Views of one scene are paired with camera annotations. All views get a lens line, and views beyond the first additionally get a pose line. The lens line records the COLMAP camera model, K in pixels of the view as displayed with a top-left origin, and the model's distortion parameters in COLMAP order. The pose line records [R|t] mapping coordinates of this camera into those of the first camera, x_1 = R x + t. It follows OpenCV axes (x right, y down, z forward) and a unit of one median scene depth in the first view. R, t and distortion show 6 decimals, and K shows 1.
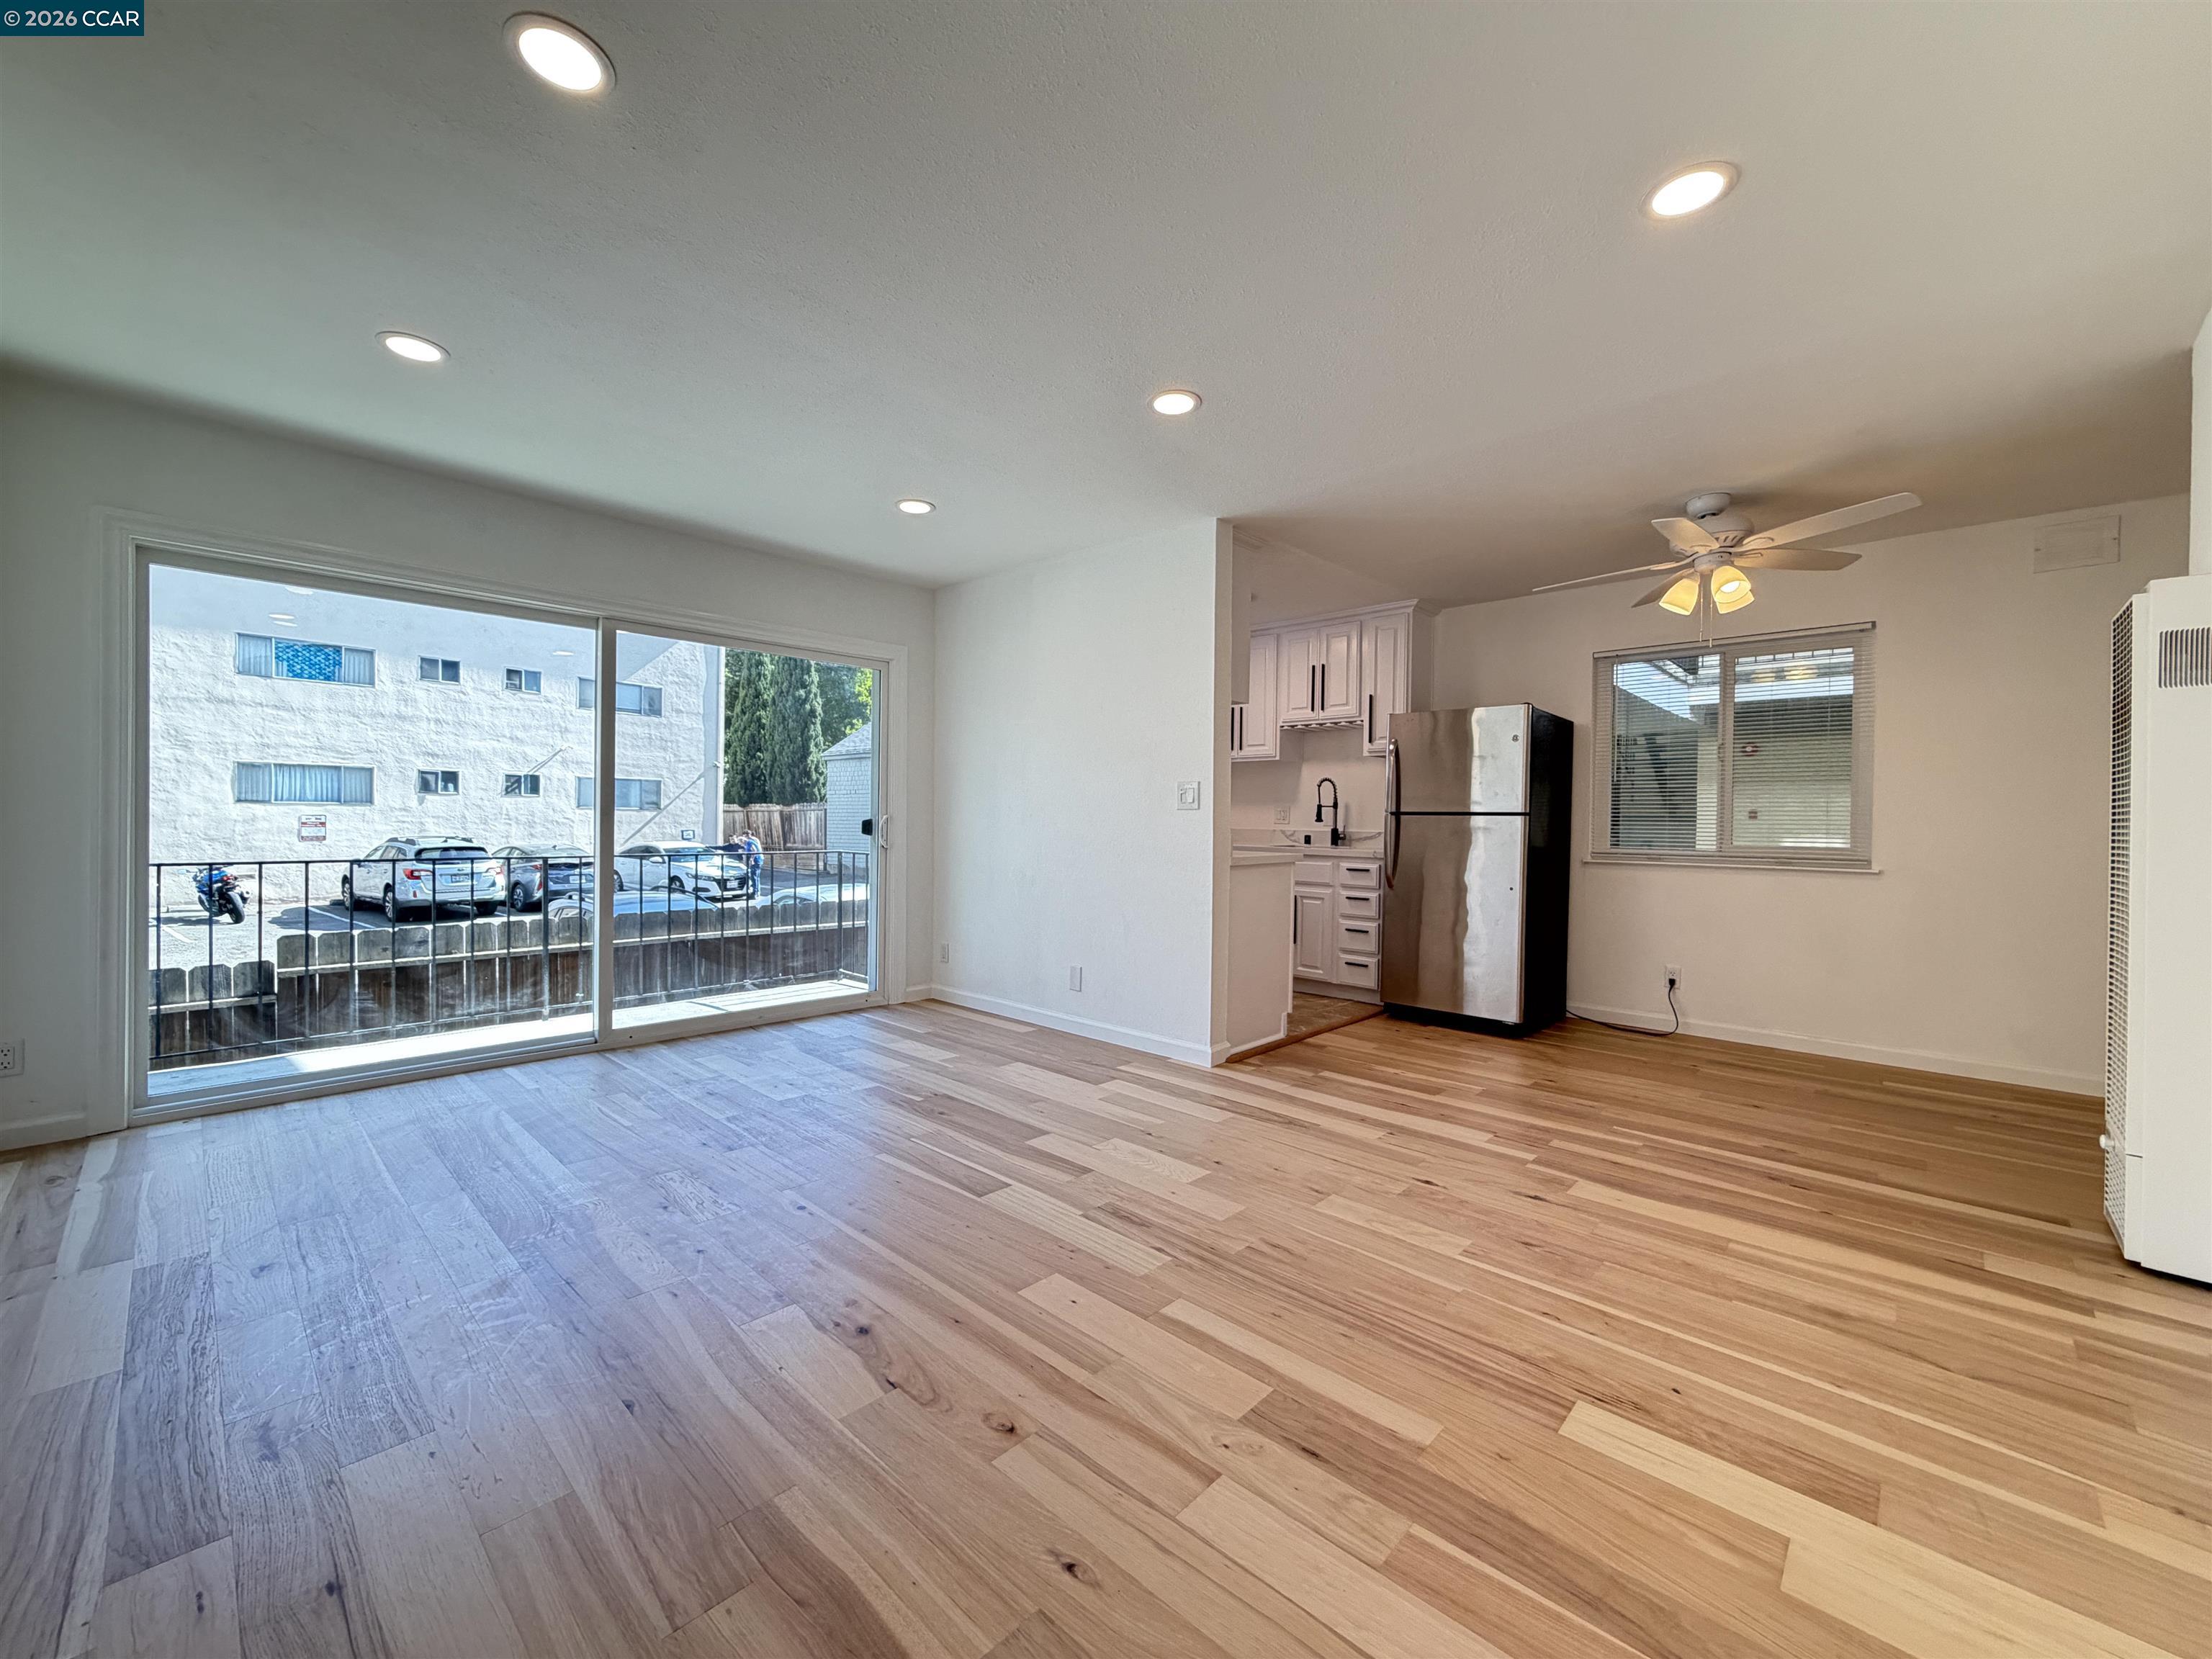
lens RADIAL K [[881.2, 0, 1110.2], [0, 881.2, 832.2], [0, 0, 1]] dist [0.001616, 0.000092]
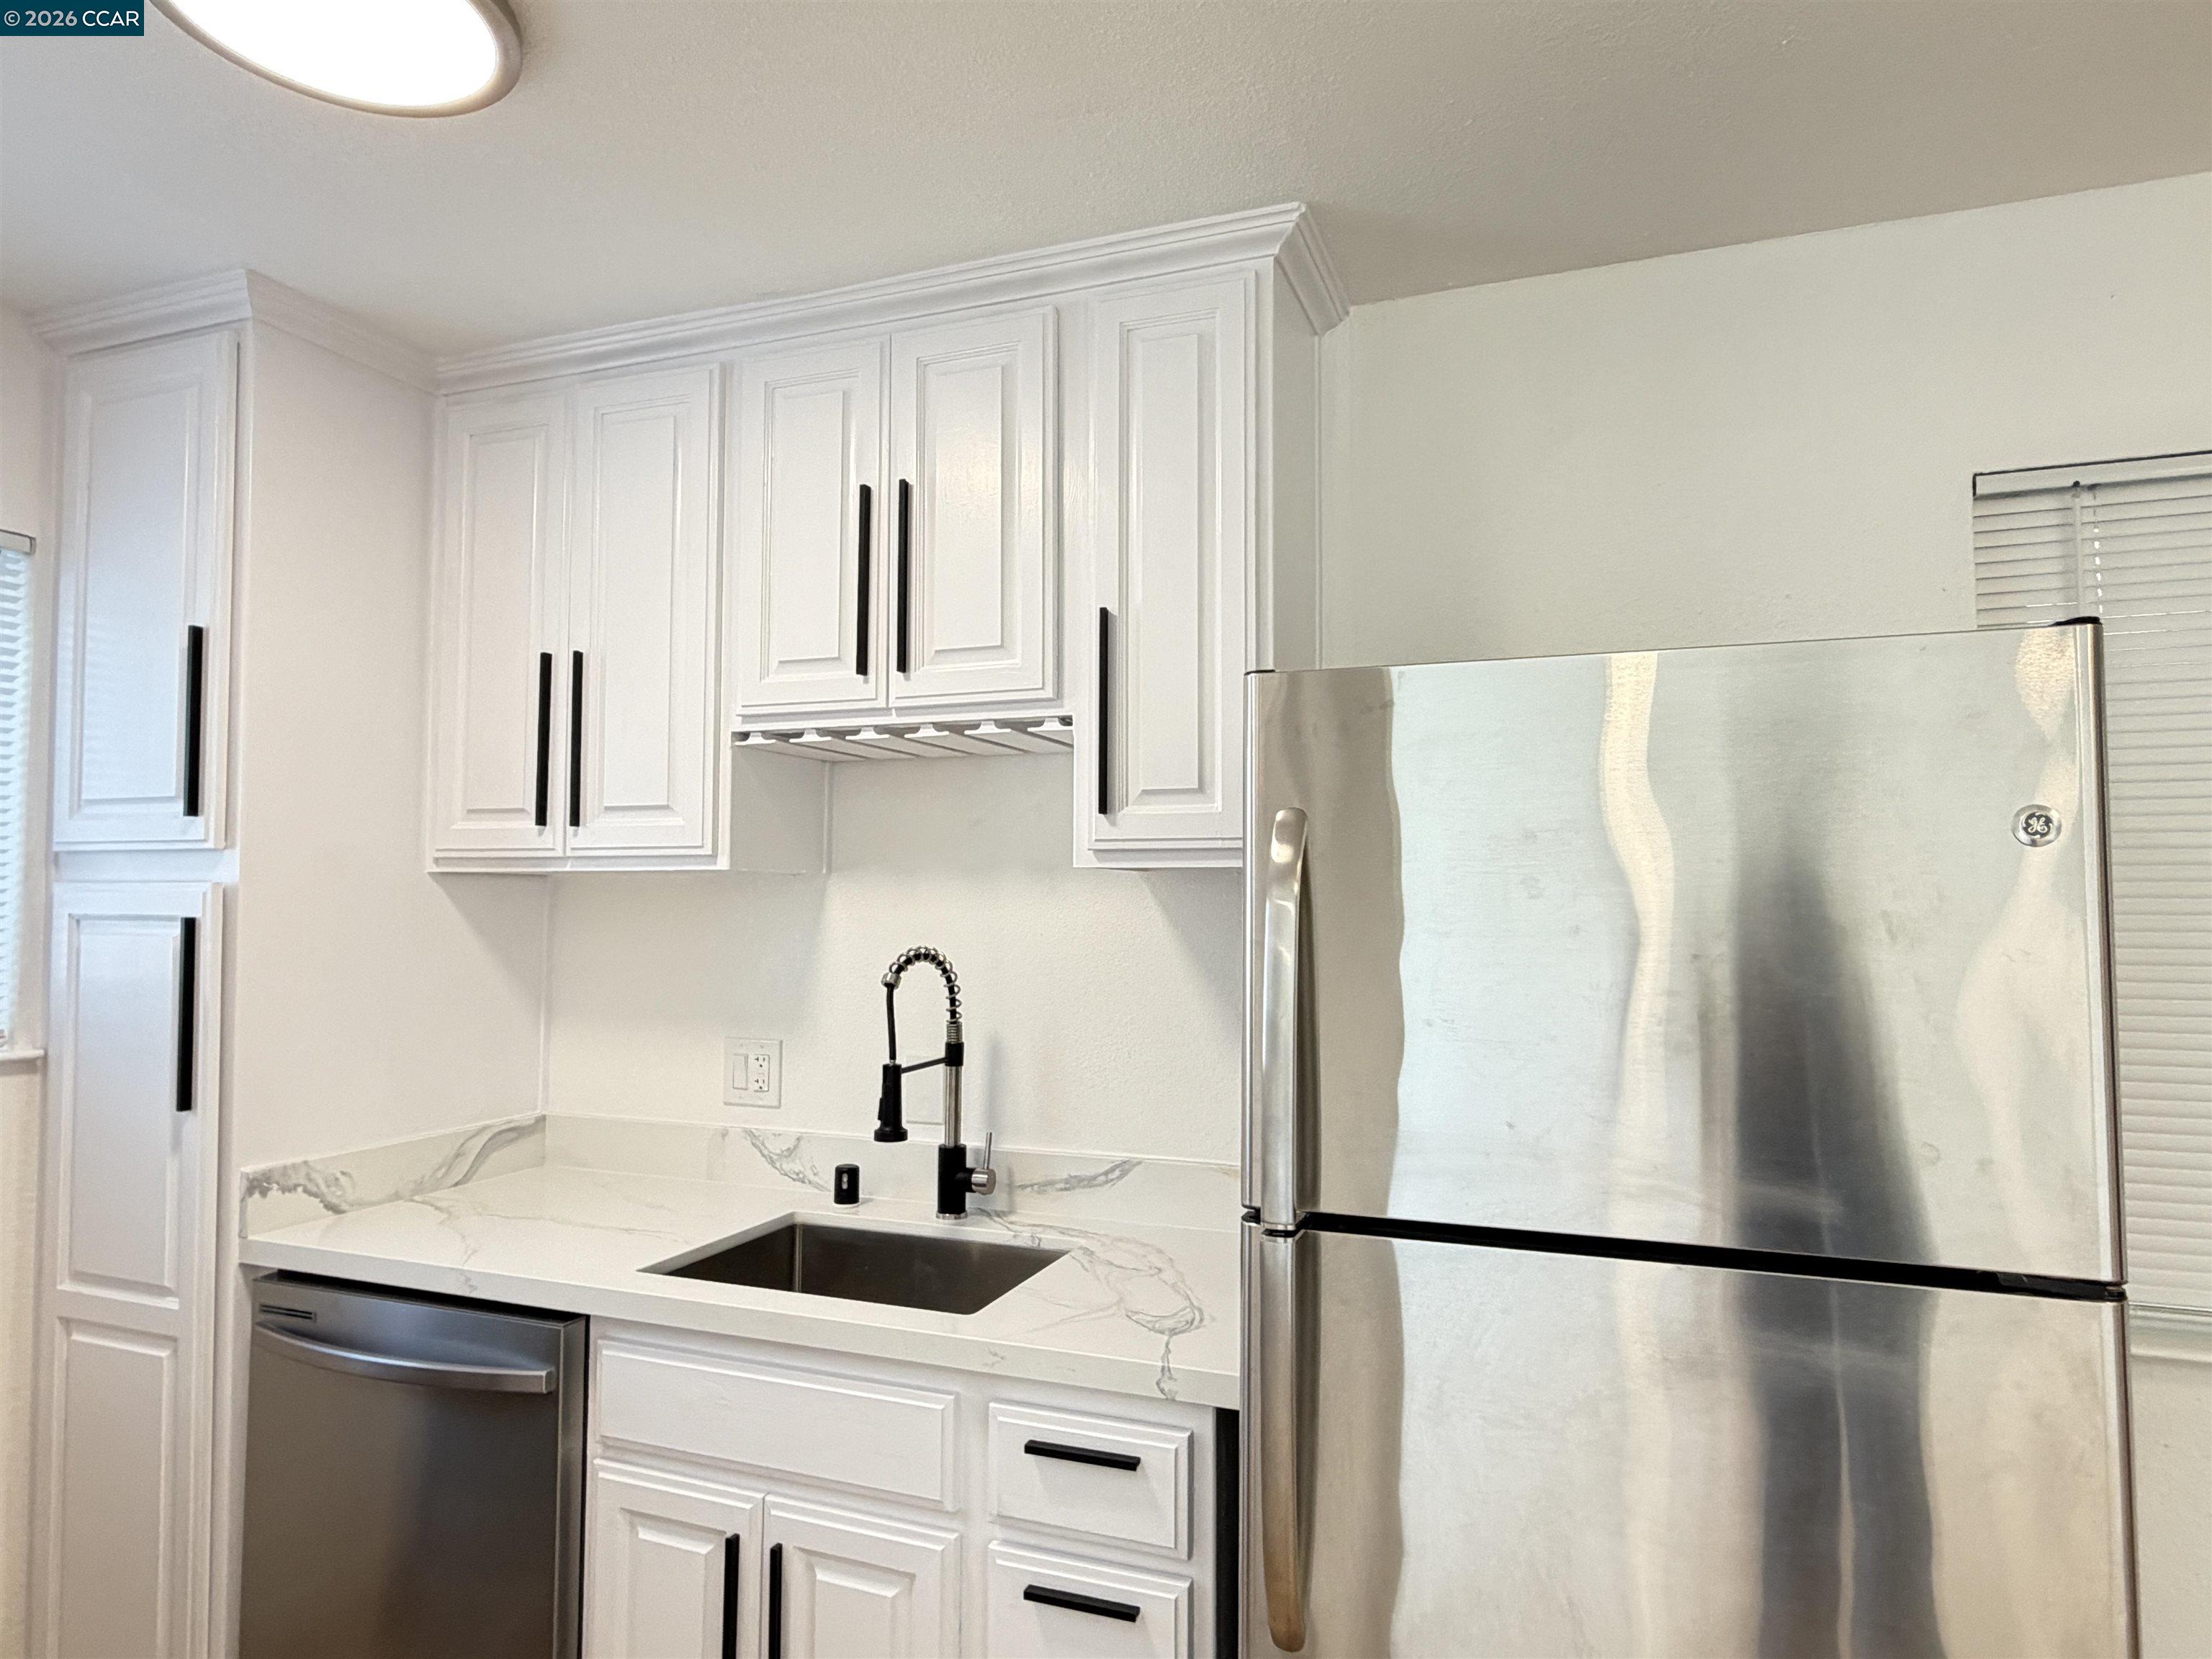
lens RADIAL K [[1349.2, 0, 1105.3], [0, 1349.2, 828.5], [0, 0, 1]] dist [0.003331, -0.000066]
pose [[0.926705, 0.010203, 0.375652, 0.244257], [0.014393, 0.997934, -0.062611, -0.113459], [-0.375515, 0.063429, 0.924643, 1.014534]]
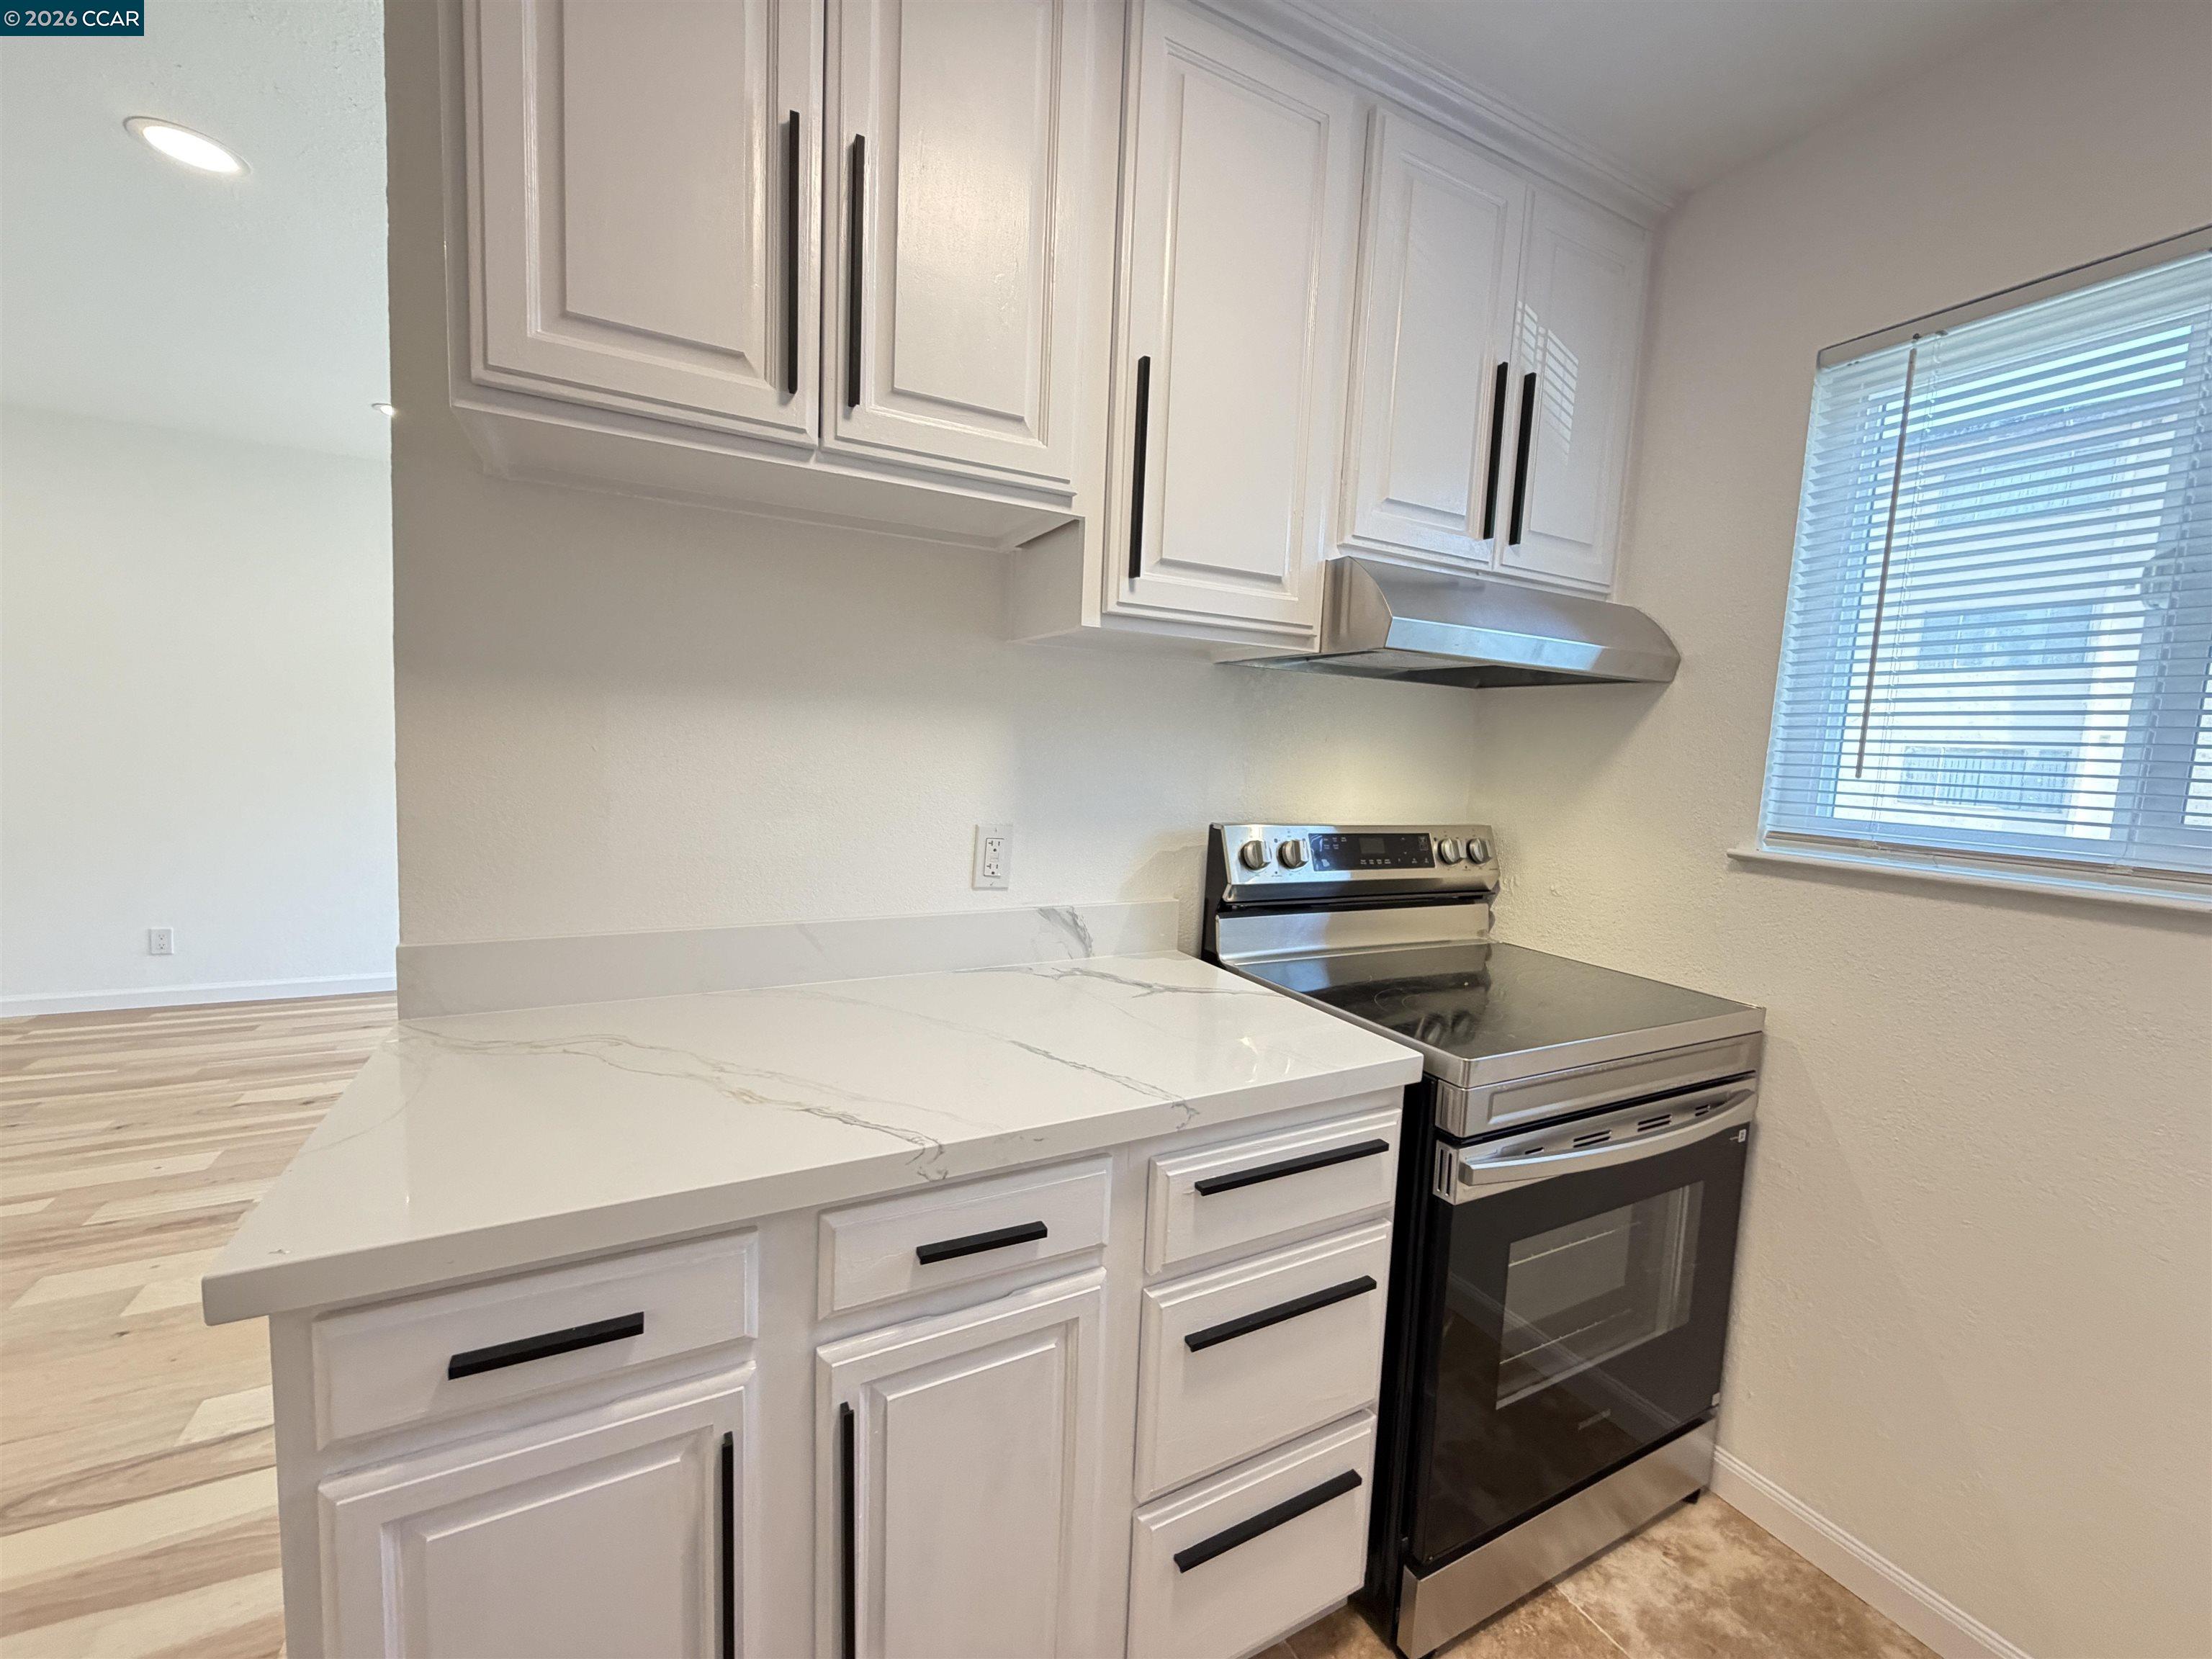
lens RADIAL K [[881.2, 0, 1098.0], [0, 881.2, 822.7], [0, 0, 1]] dist [0.001616, 0.000092]
pose [[-0.334417, 0.060744, -0.940465, 0.370346], [-0.061899, 0.994350, 0.086234, -0.089768], [0.940390, 0.087052, -0.328768, 1.447342]]
